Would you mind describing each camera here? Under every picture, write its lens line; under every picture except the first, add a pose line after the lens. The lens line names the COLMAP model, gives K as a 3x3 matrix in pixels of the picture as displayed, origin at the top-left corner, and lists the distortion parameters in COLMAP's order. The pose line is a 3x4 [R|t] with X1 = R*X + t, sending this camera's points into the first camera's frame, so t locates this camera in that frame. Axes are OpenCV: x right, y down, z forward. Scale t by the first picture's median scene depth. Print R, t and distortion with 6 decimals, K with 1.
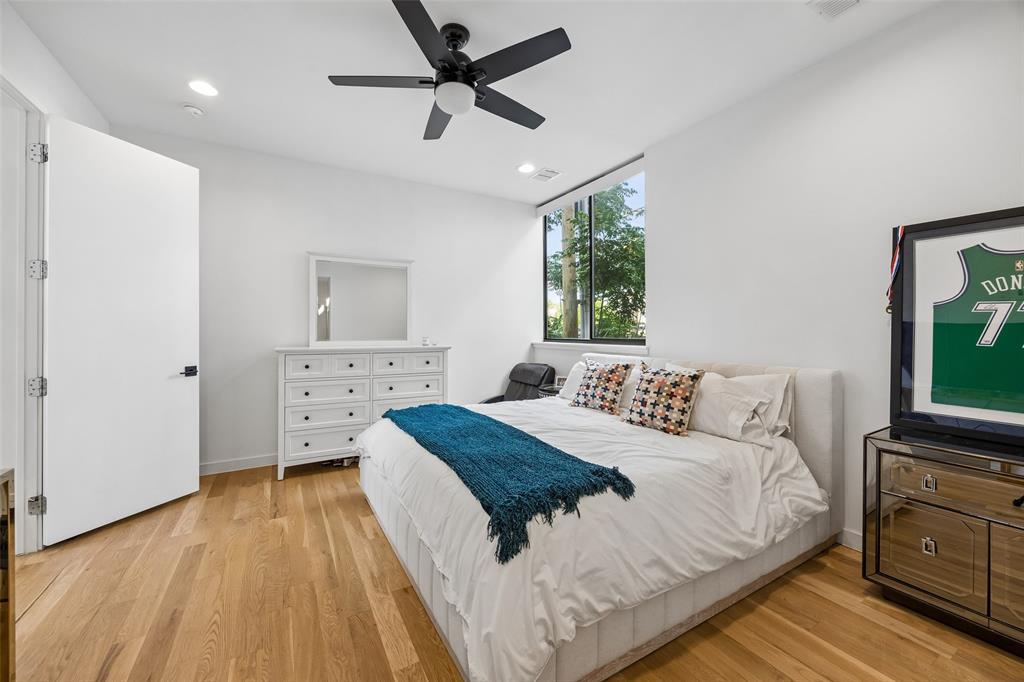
lens RADIAL K [[395.1, 0, 509.8], [0, 395.1, 332.1], [0, 0, 1]] dist [-0.005884, 0.001291]
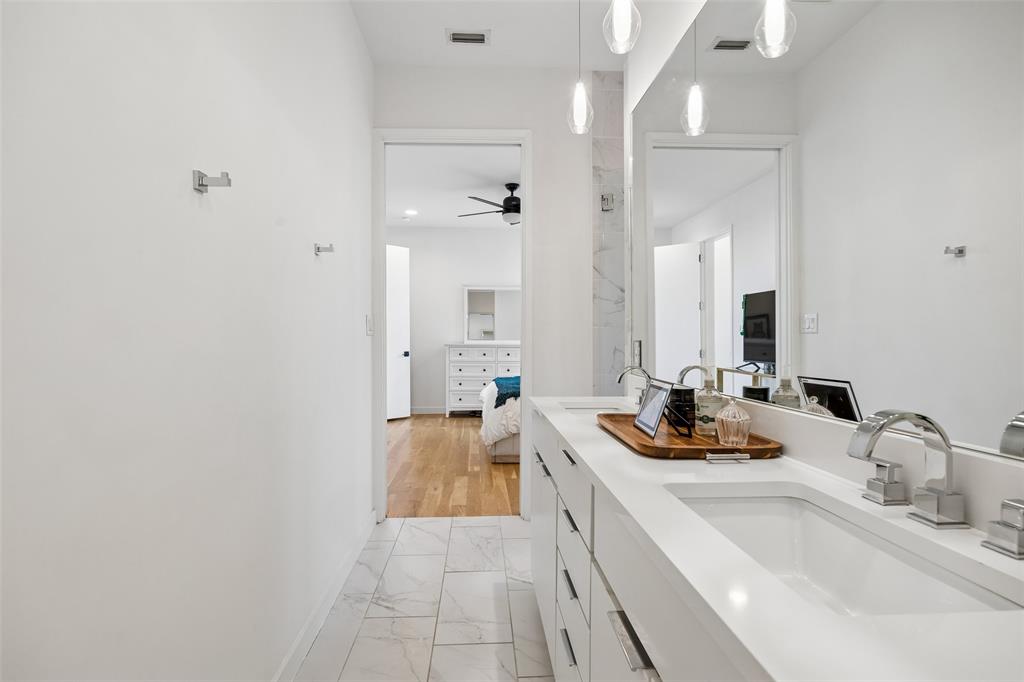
lens RADIAL K [[487.6, 0, 505.9], [0, 487.6, 342.2], [0, 0, 1]] dist [0.001120, 0.002821]
pose [[0.896351, -0.000242, -0.443345, 0.735371], [0.002978, 0.999981, 0.005474, 0.027405], [0.443335, -0.006227, 0.896334, -0.990244]]
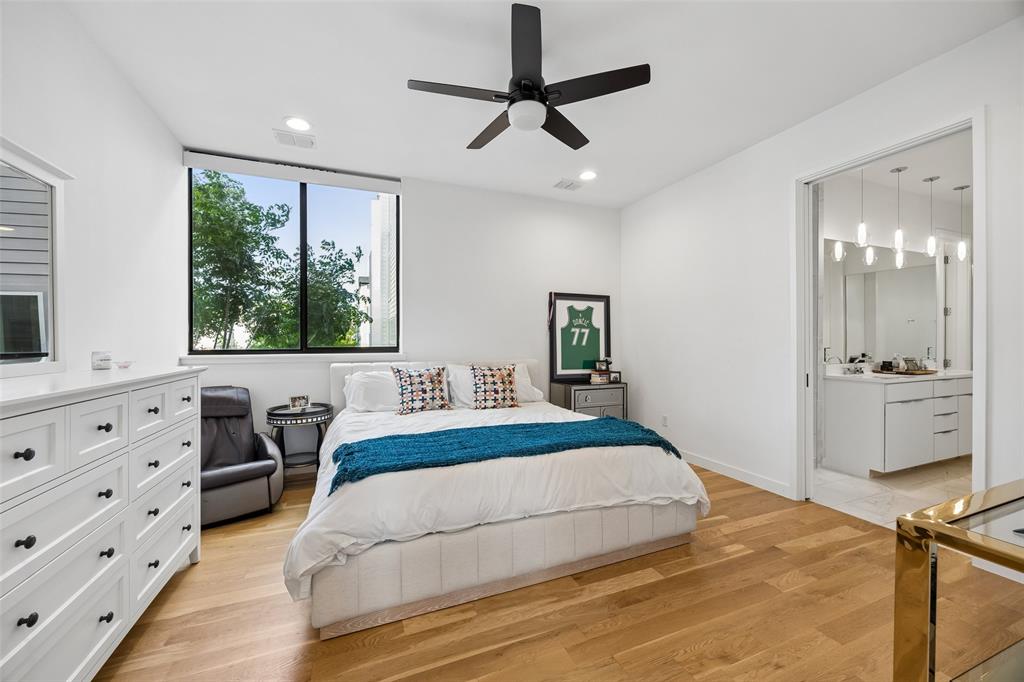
lens RADIAL K [[395.1, 0, 506.4], [0, 395.1, 342.9], [0, 0, 1]] dist [-0.005884, 0.001291]
pose [[0.135569, -0.004885, 0.990756, -0.921467], [0.002239, 0.999987, 0.004624, 0.004453], [-0.990765, 0.001592, 0.135579, 0.711925]]
